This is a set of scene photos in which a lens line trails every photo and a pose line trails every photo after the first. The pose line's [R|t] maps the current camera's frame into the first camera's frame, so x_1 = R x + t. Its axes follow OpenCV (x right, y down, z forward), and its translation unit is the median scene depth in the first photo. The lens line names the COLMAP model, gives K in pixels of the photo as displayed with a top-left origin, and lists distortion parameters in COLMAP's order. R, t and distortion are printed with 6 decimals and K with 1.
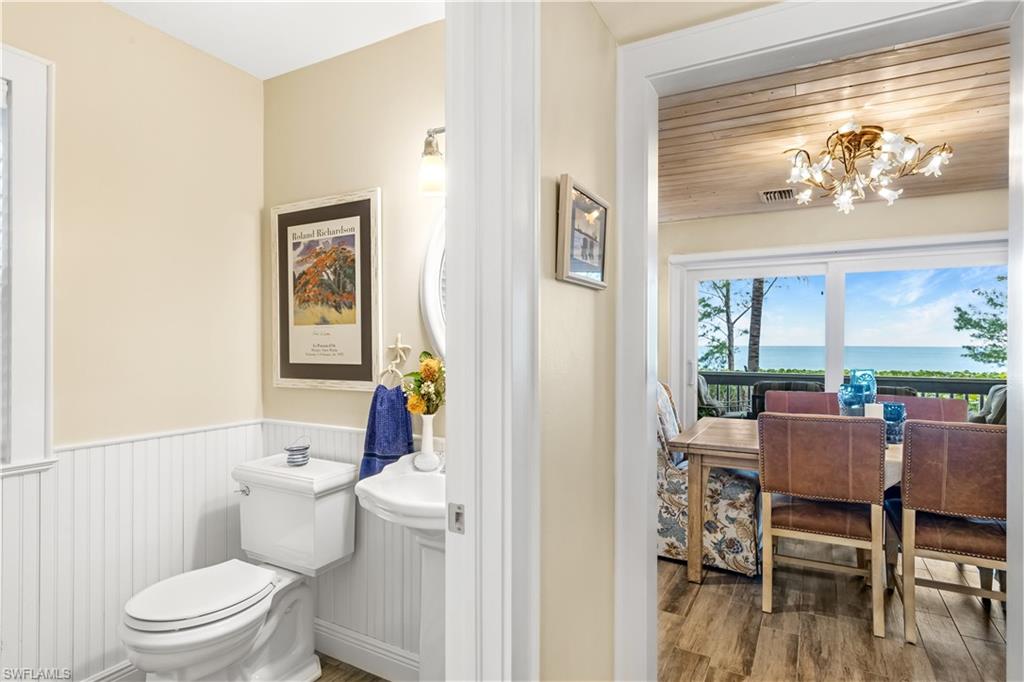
lens RADIAL K [[531.9, 0, 513.1], [0, 531.9, 348.2], [0, 0, 1]] dist [0.013487, -0.000673]
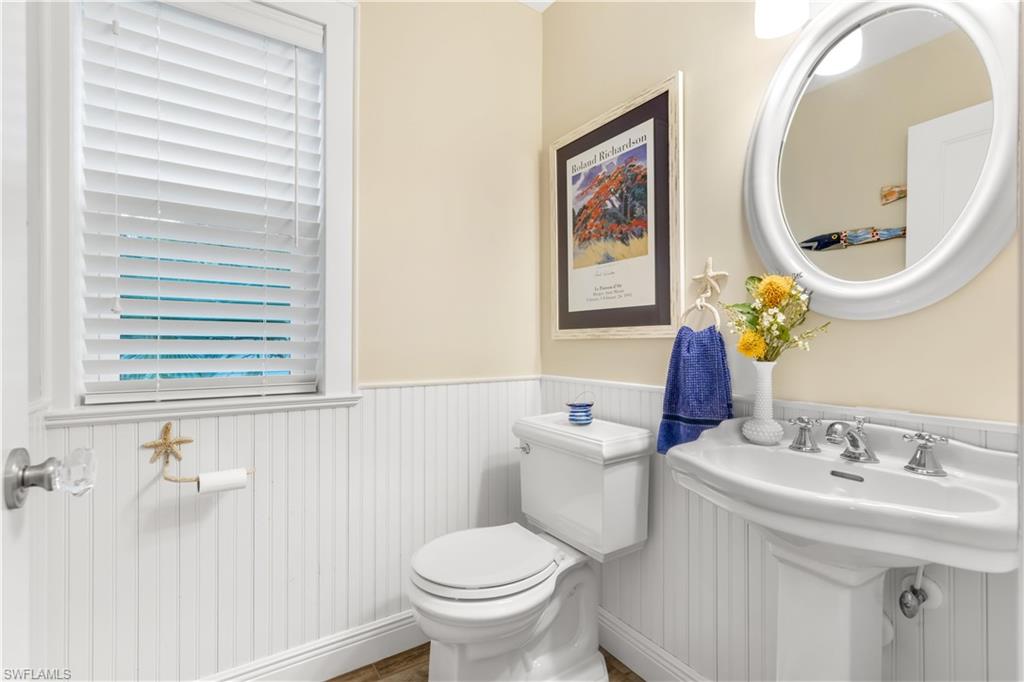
lens RADIAL K [[469.7, 0, 512.0], [0, 469.7, 341.0], [0, 0, 1]] dist [0.017706, 0.000026]
pose [[0.884979, -0.007523, -0.465570, -0.148185], [0.000860, 0.999894, -0.014522, 0.095379], [0.465630, 0.012451, 0.884892, 0.280087]]
